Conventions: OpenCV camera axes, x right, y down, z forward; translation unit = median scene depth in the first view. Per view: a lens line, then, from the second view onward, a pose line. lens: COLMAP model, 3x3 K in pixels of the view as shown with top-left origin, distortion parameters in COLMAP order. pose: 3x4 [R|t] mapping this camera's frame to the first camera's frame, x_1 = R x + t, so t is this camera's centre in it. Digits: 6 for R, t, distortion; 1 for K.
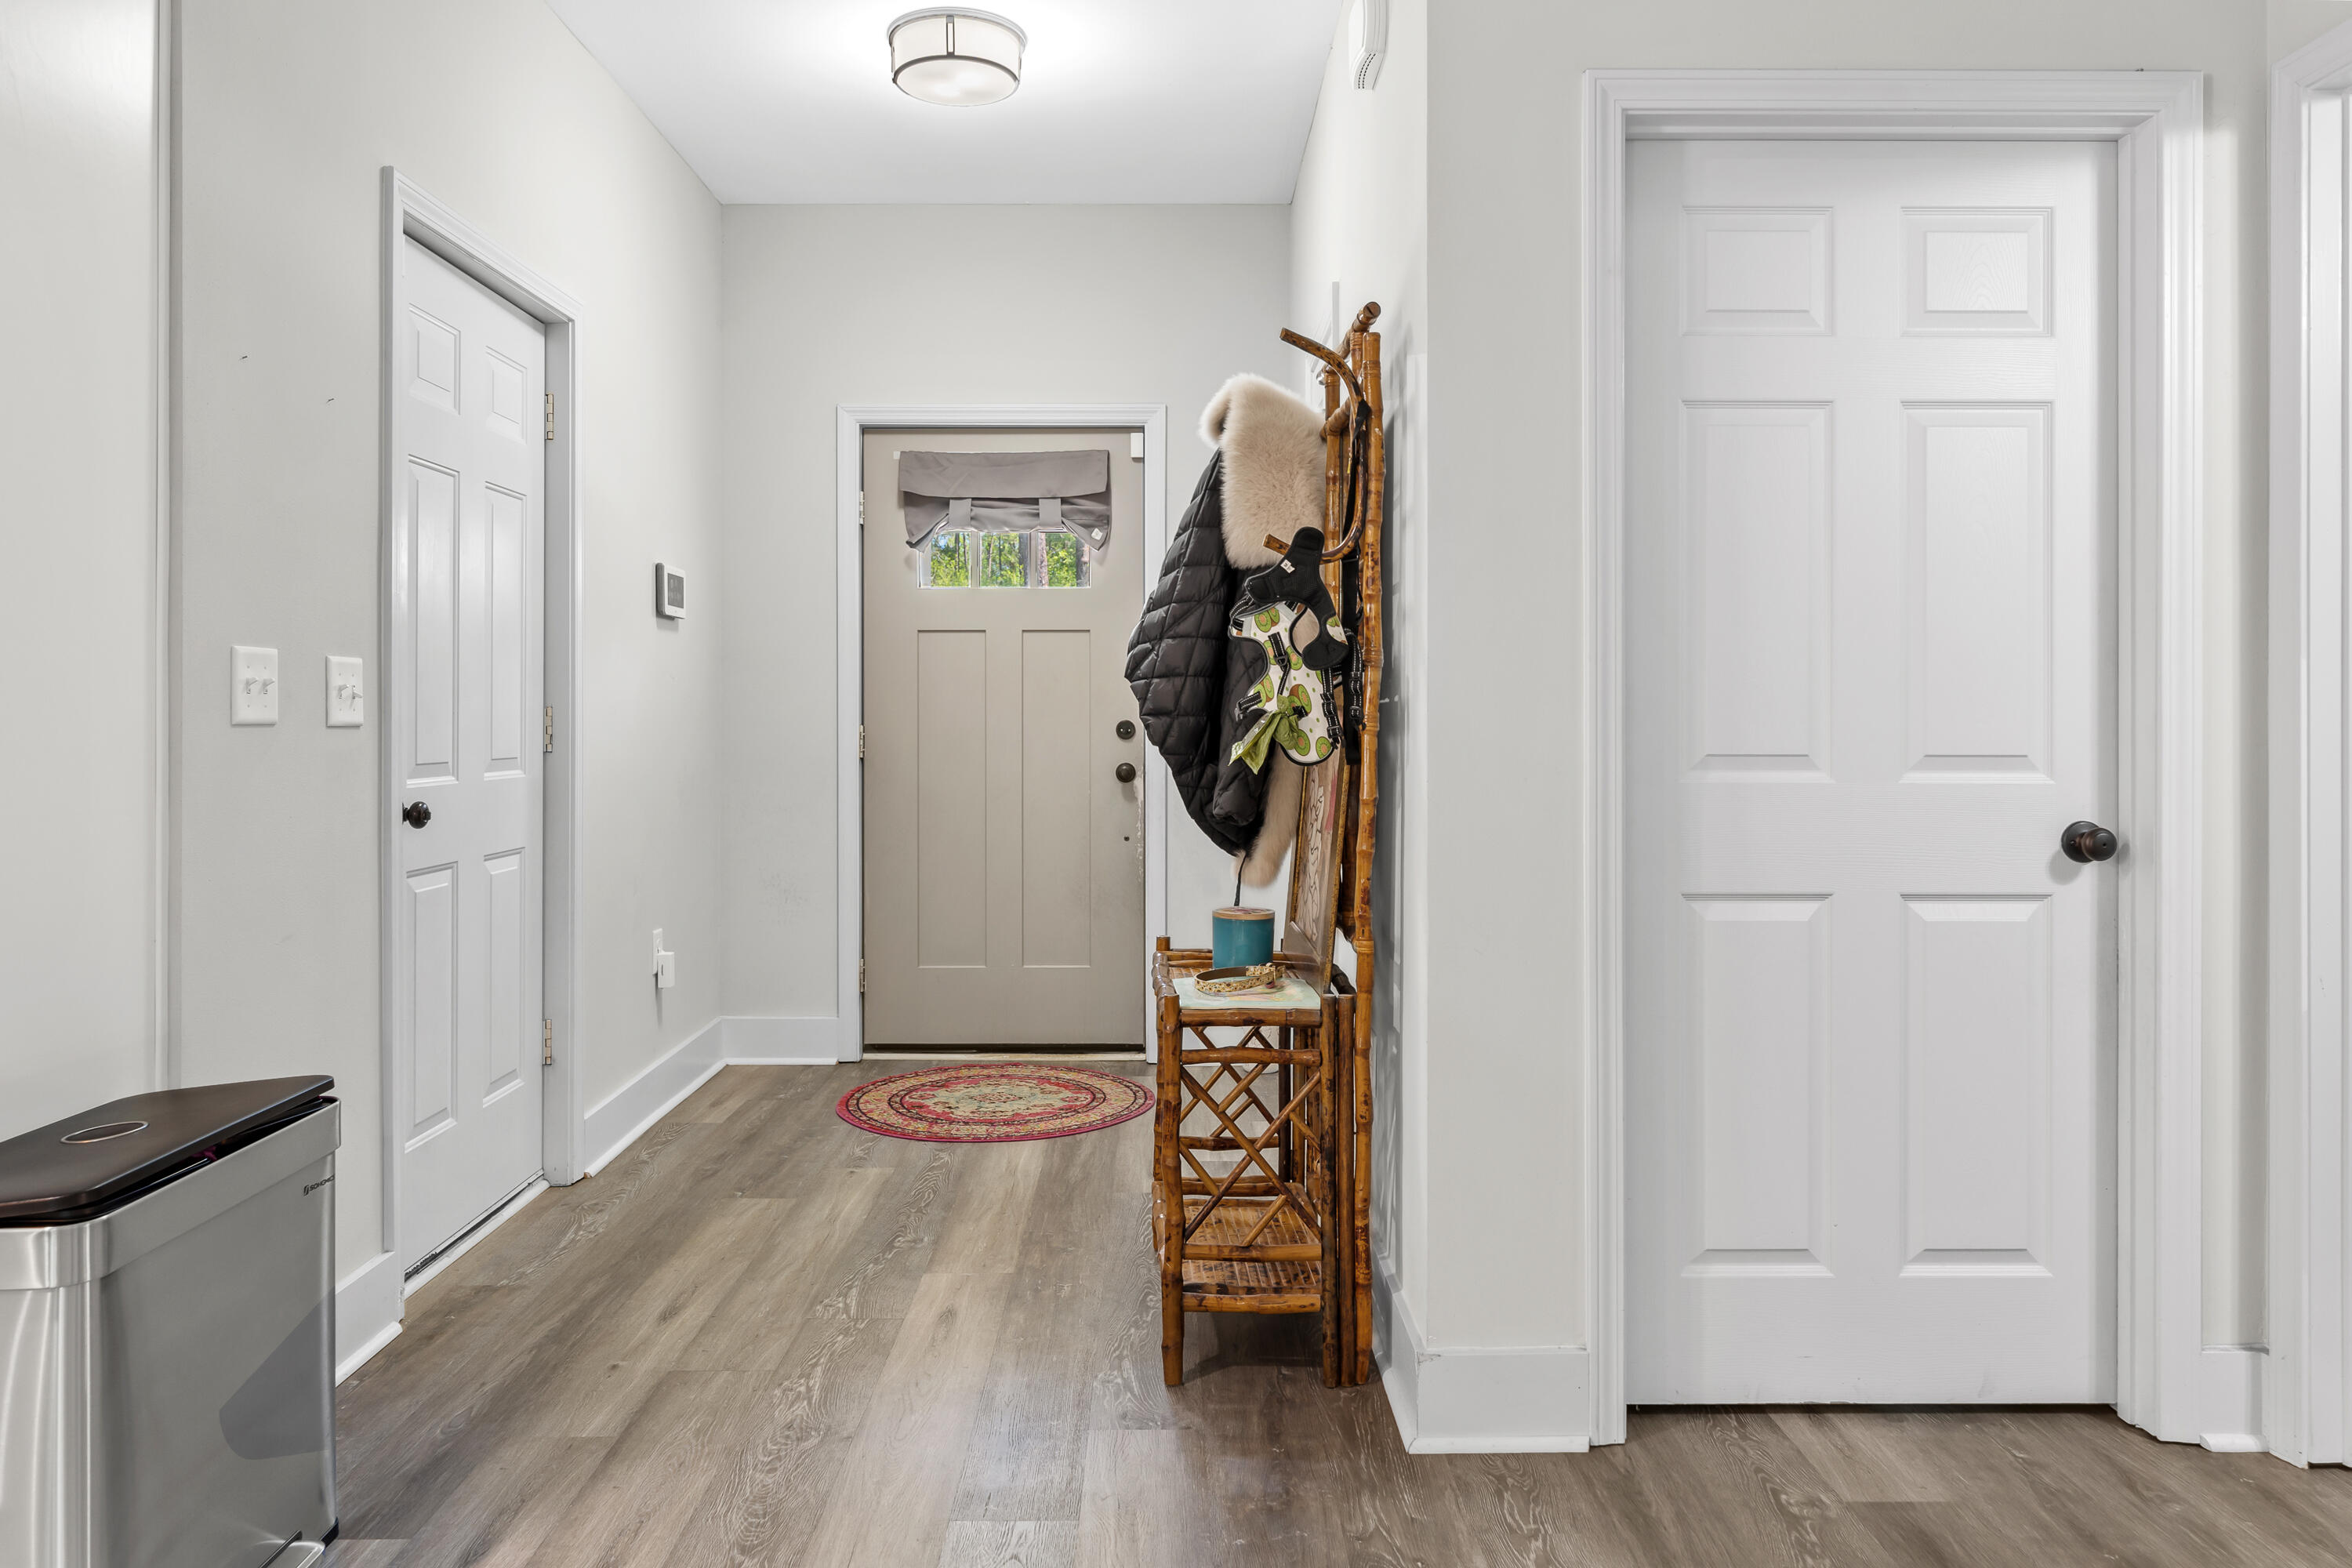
lens RADIAL K [[1613.4, 0, 1177.0], [0, 1613.4, 724.3], [0, 0, 1]] dist [0.003605, 0.001527]
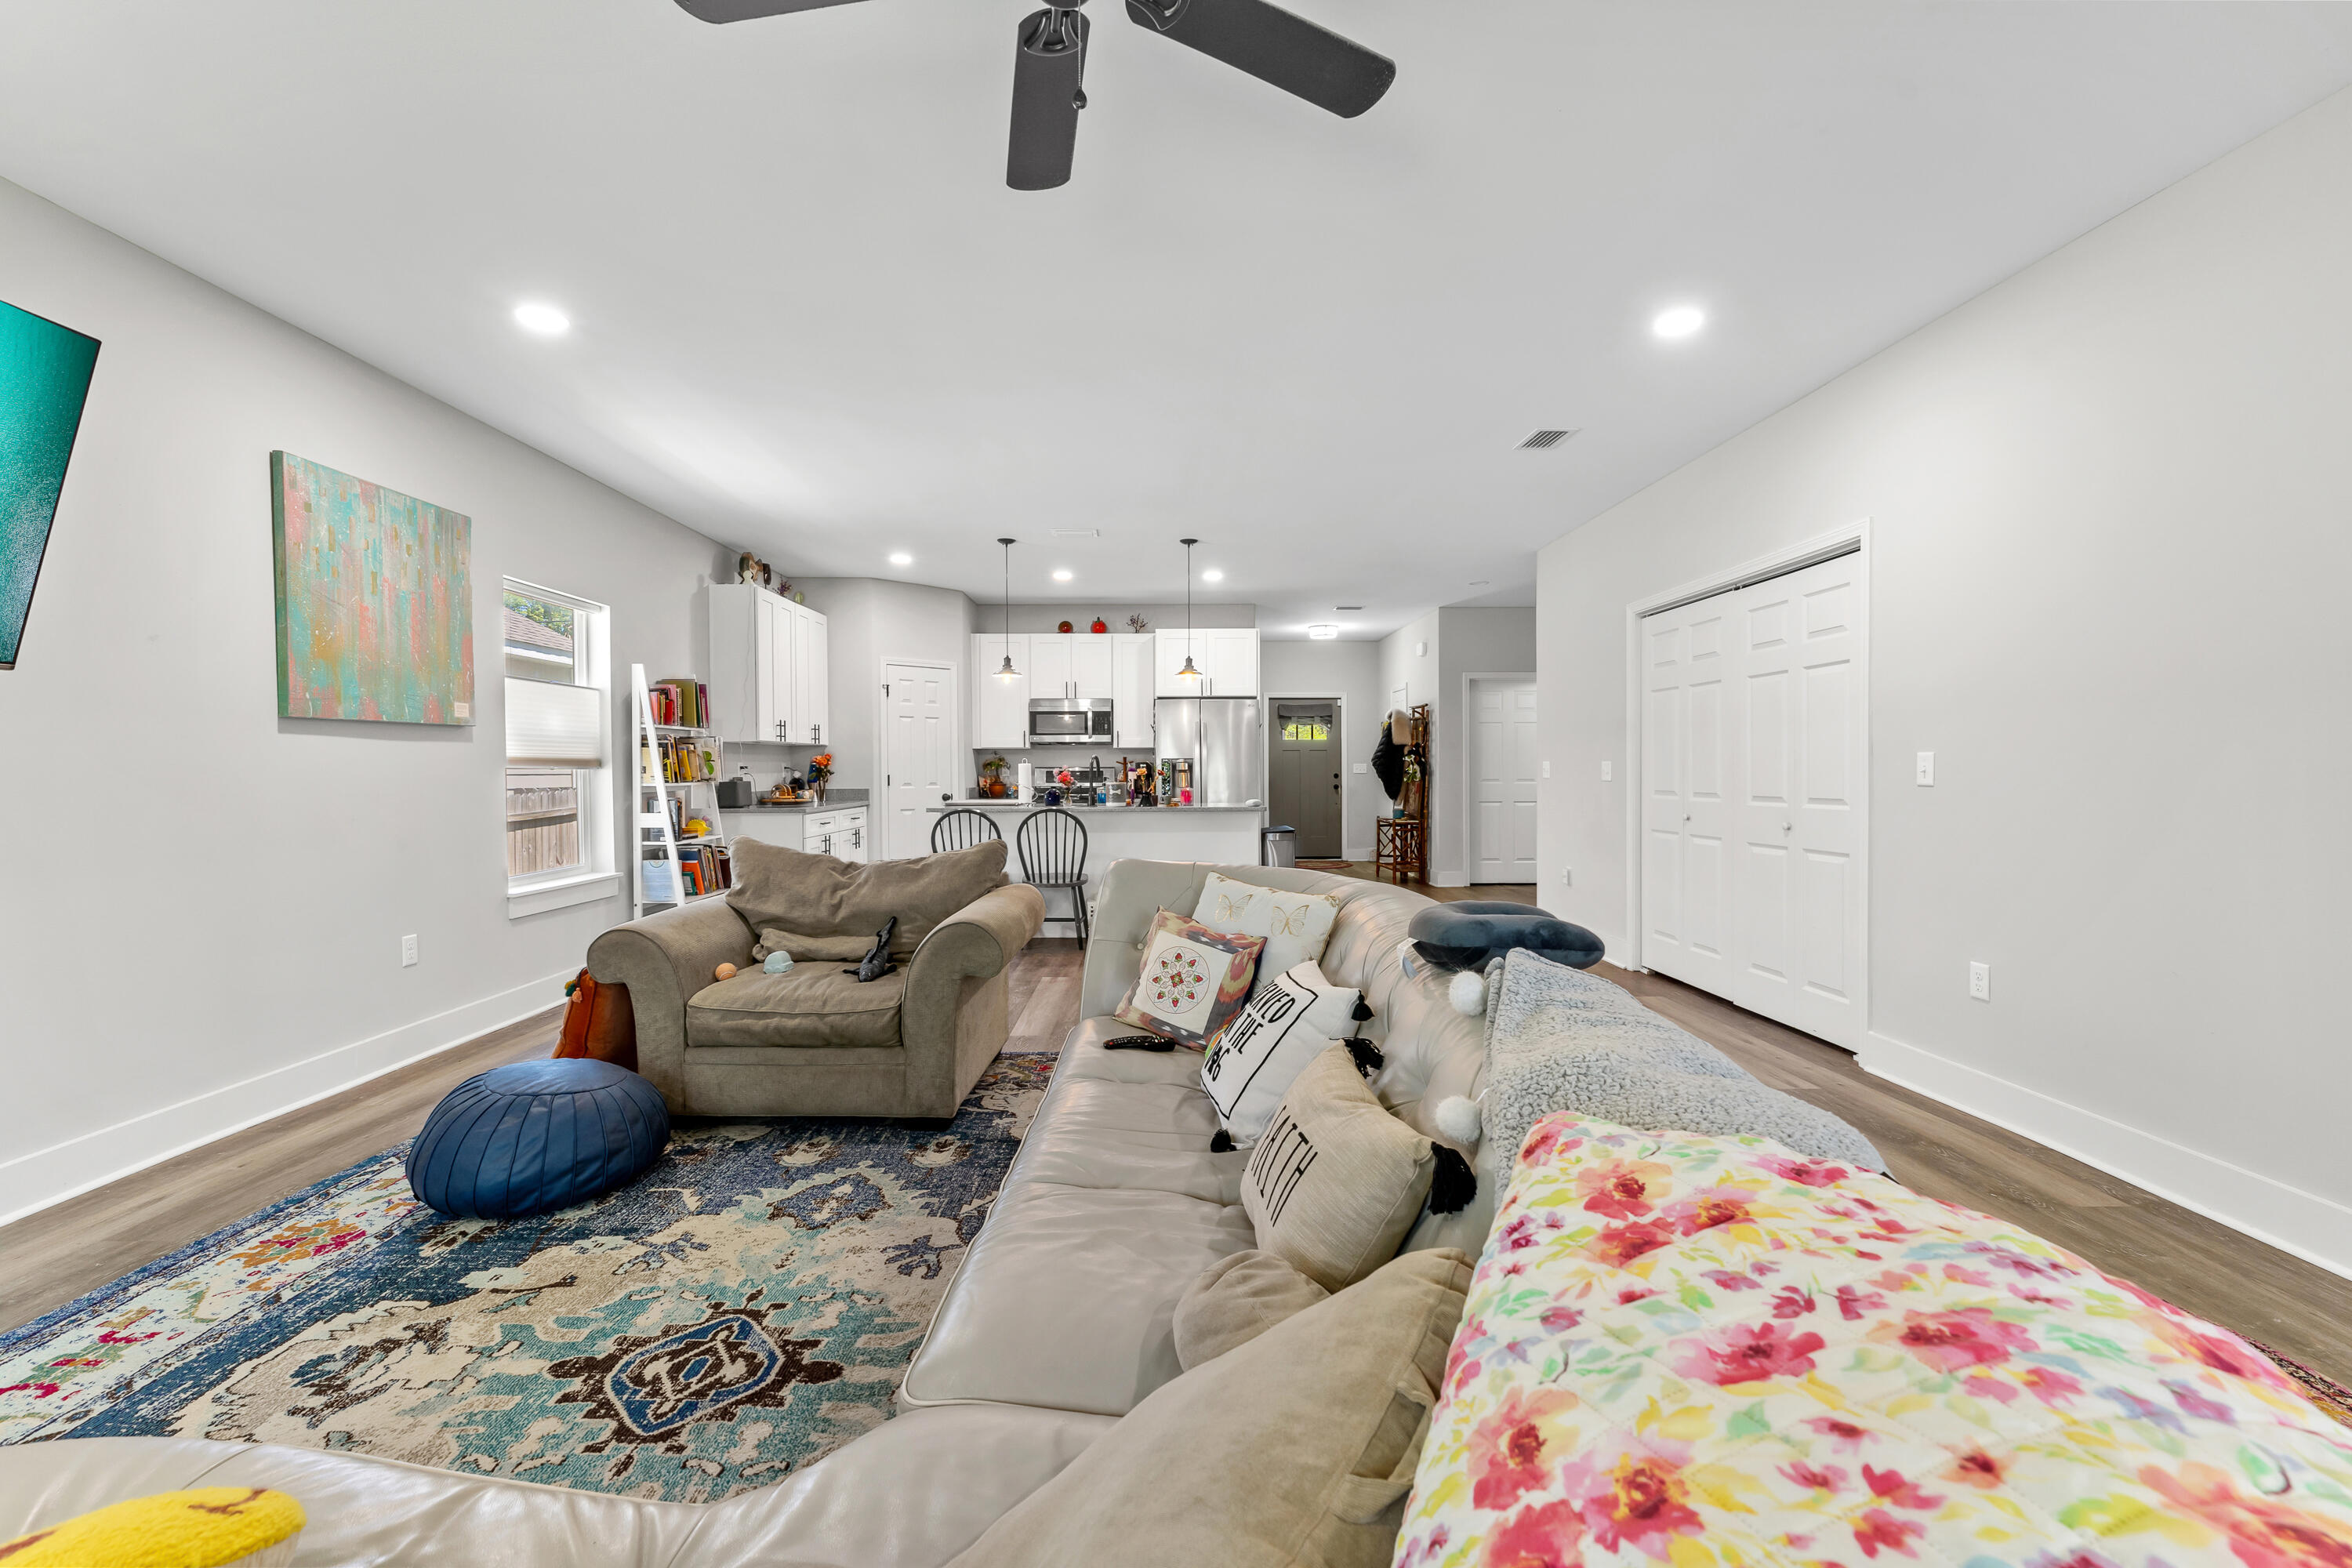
lens RADIAL K [[992.3, 0, 1176.0], [0, 992.3, 784.0], [0, 0, 1]] dist [-0.005050, -0.000028]
pose [[0.999937, -0.004287, 0.010397, -0.883951], [0.004144, 0.999897, 0.013727, -0.021547], [-0.010454, -0.013683, 0.999852, -2.774686]]
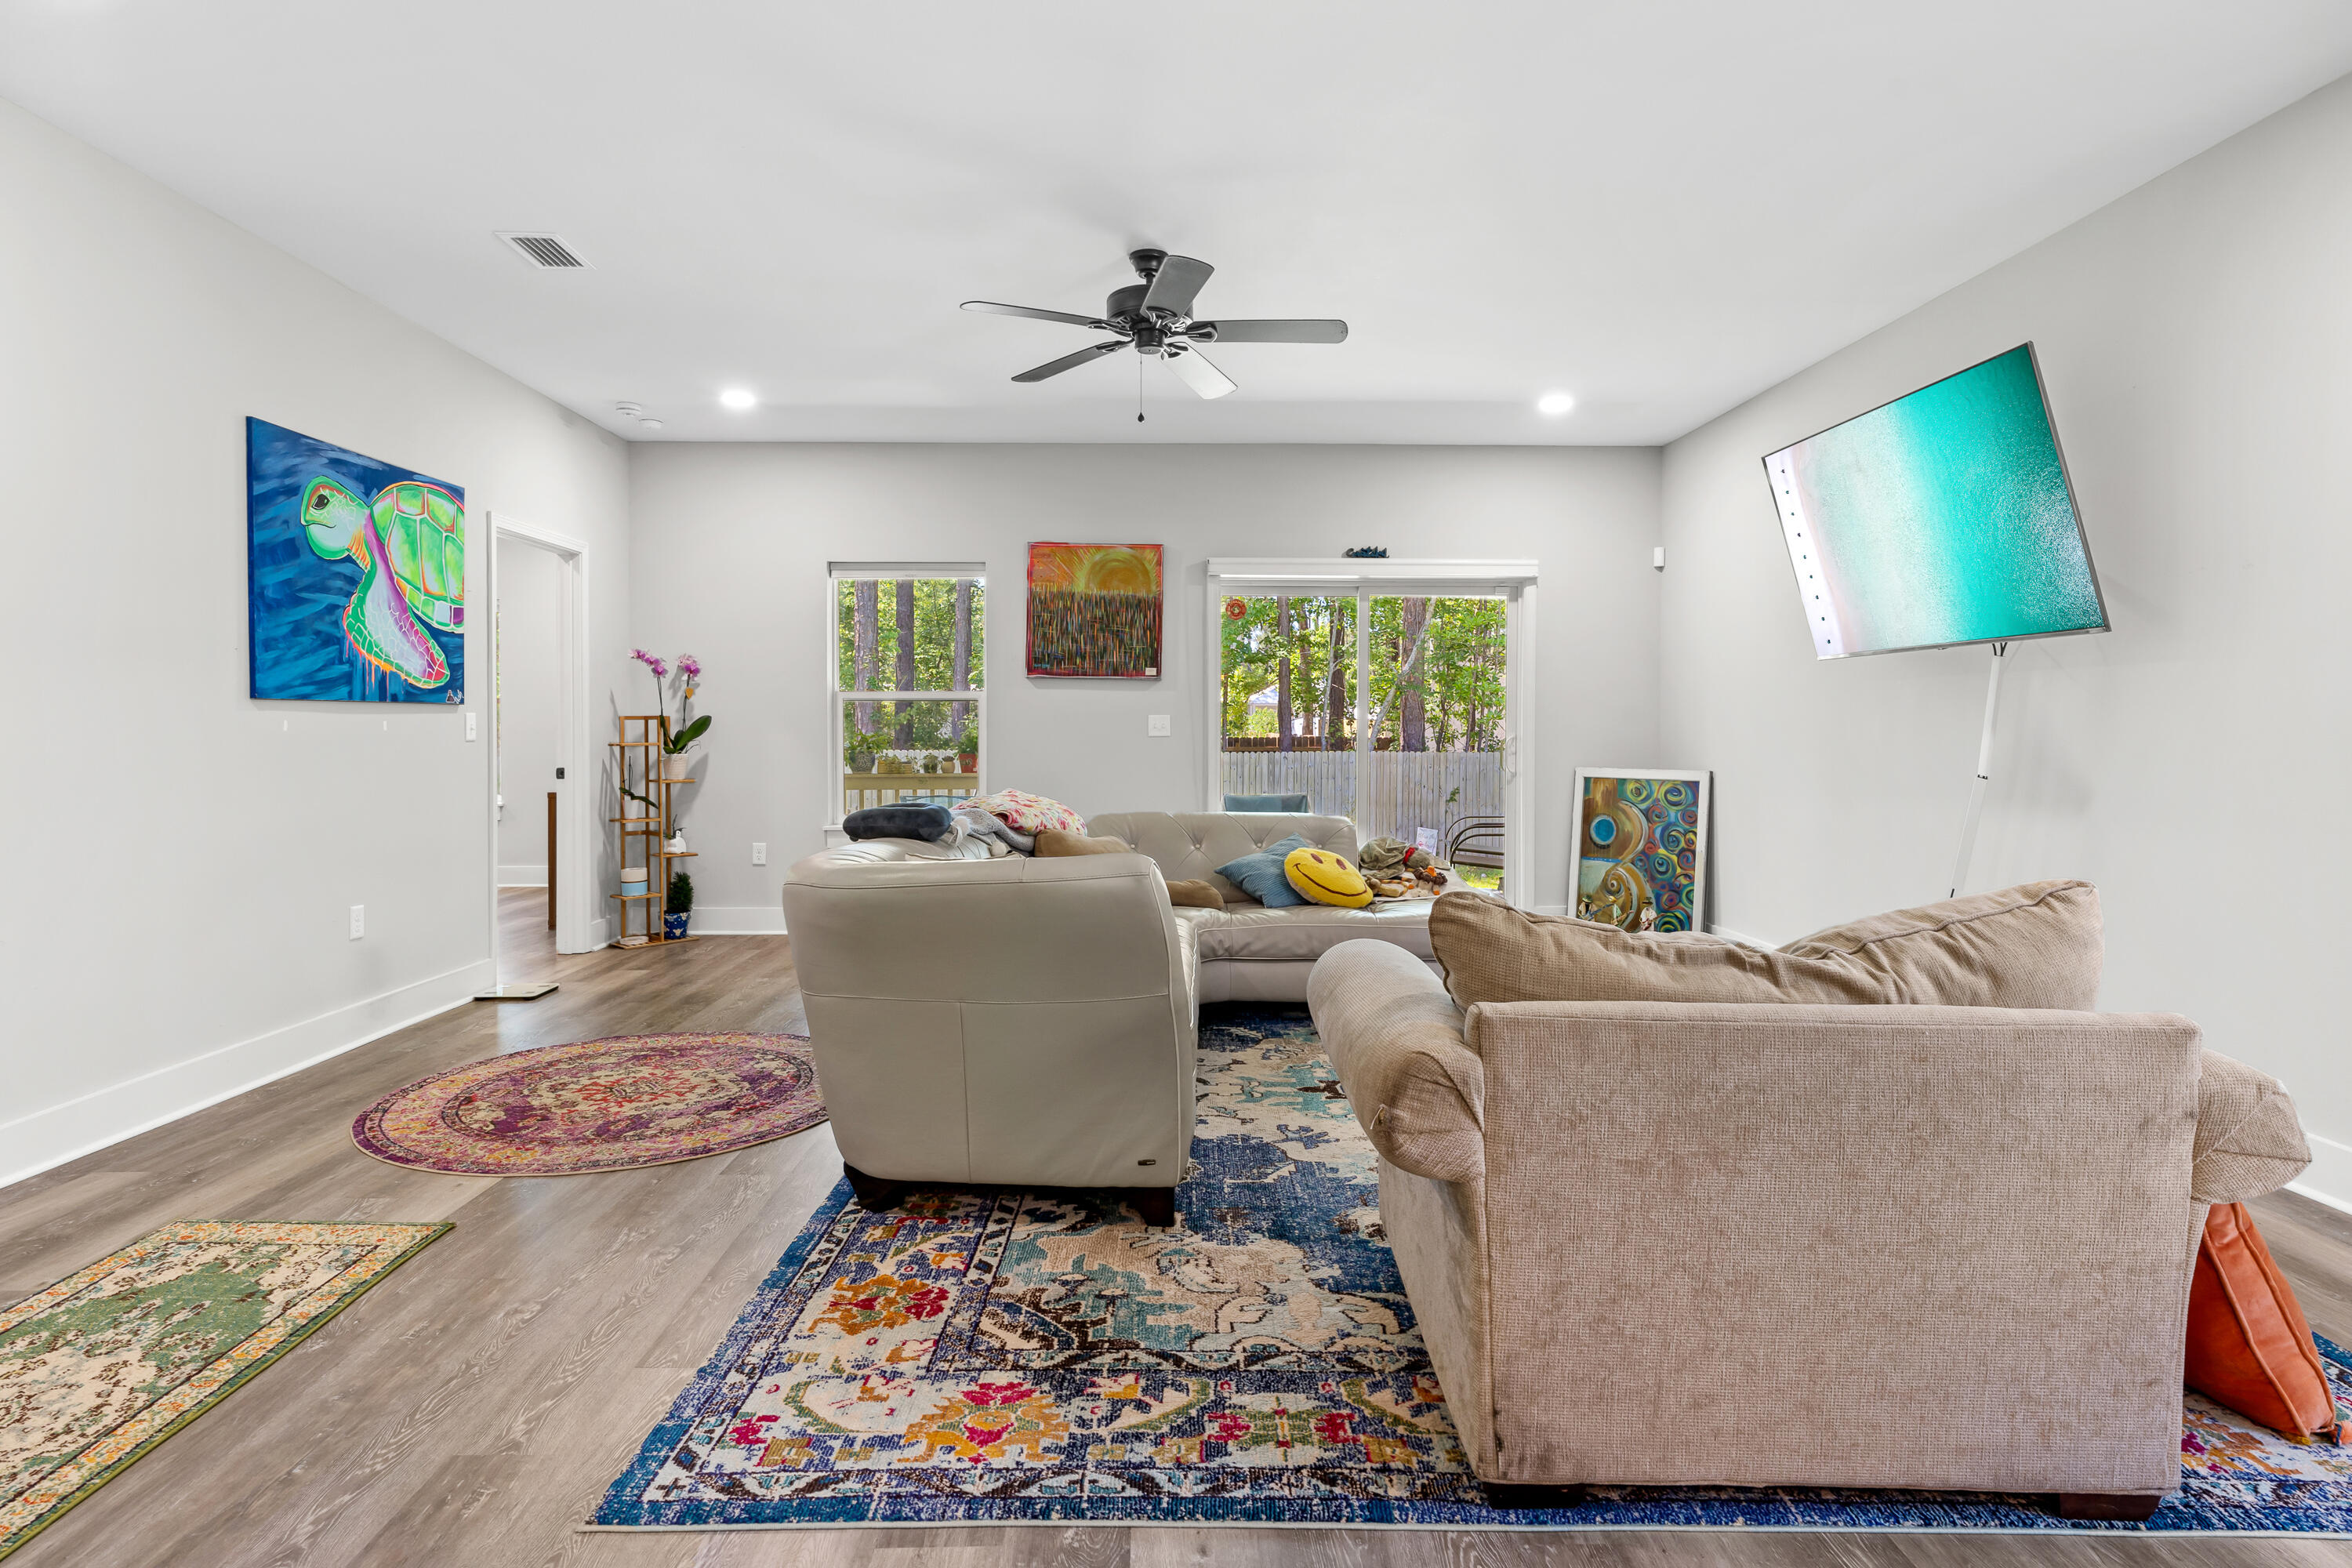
lens RADIAL K [[1236.0, 0, 1171.5], [0, 1236.0, 734.8], [0, 0, 1]] dist [-0.000174, -0.000914]
pose [[-0.999941, -0.002644, -0.010521, -0.957345], [-0.002761, 0.999934, 0.011148, -0.022383], [0.010491, 0.011177, -0.999883, -0.504260]]
